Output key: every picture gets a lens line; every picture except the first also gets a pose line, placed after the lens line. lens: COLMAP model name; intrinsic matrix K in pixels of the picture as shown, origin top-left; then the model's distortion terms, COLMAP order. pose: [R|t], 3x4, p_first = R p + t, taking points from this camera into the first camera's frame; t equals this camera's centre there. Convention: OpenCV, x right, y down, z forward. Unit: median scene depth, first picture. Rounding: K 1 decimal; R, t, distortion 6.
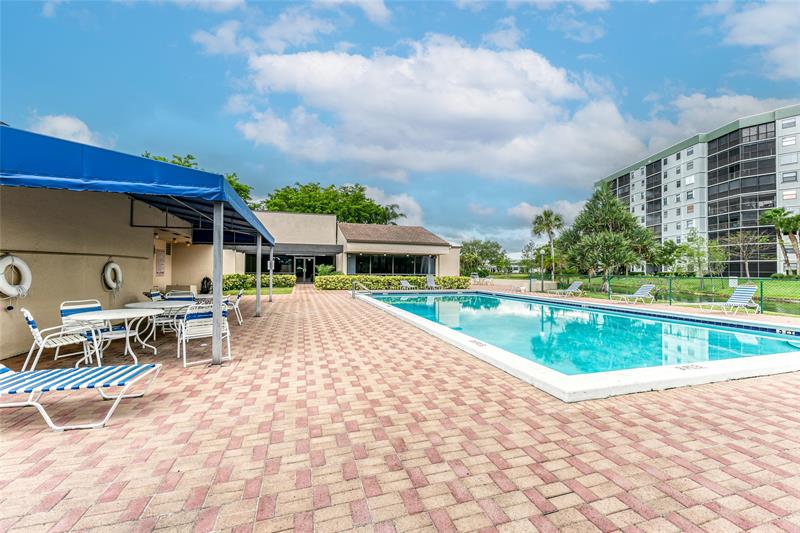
lens RADIAL K [[329.0, 0, 403.7], [0, 329.0, 268.0], [0, 0, 1]] dist [0.001930, -0.000254]
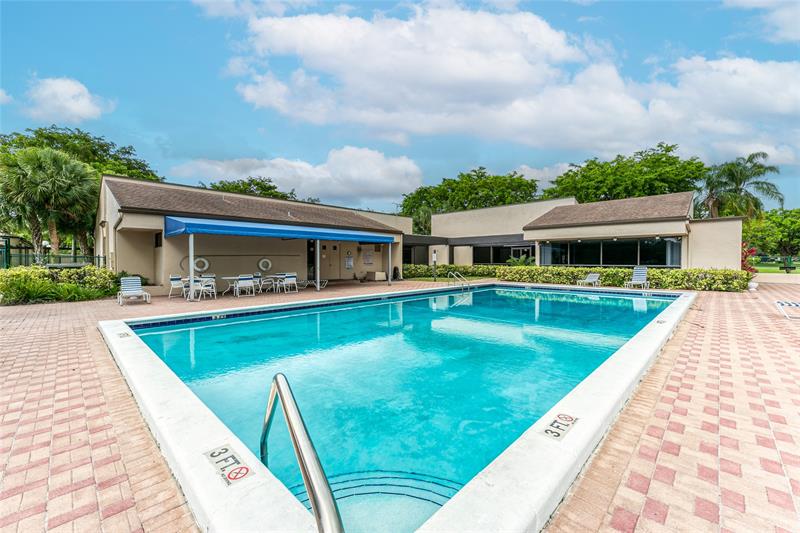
lens RADIAL K [[330.5, 0, 398.6], [0, 330.5, 267.2], [0, 0, 1]] dist [-0.001316, -0.000125]
pose [[0.476323, 0.006986, -0.879243, 0.159604], [0.014211, 0.999777, 0.015642, 0.001896], [0.879156, -0.019945, 0.476117, 0.087093]]
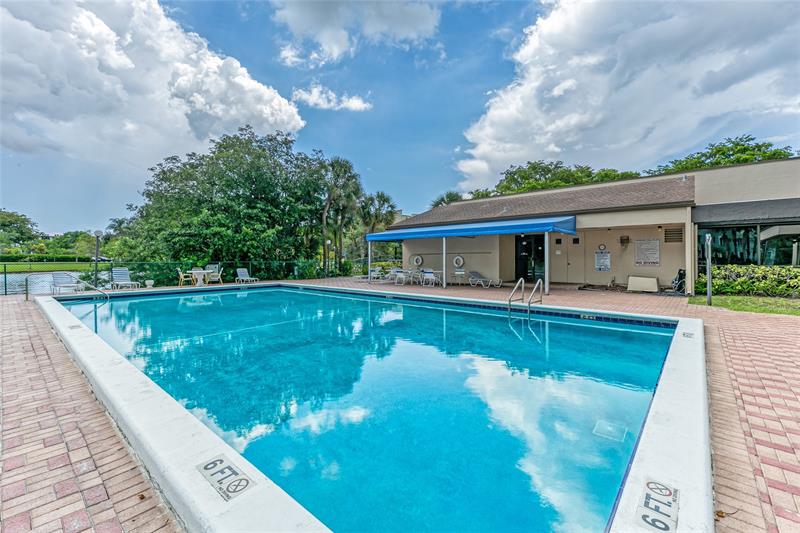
lens RADIAL K [[330.5, 0, 398.9], [0, 330.5, 261.5], [0, 0, 1]] dist [-0.001316, -0.000125]
pose [[-0.848609, -0.004994, -0.528998, 0.083602], [-0.005317, 0.999985, -0.000910, 0.003140], [0.528995, 0.002040, -0.848623, 0.316238]]
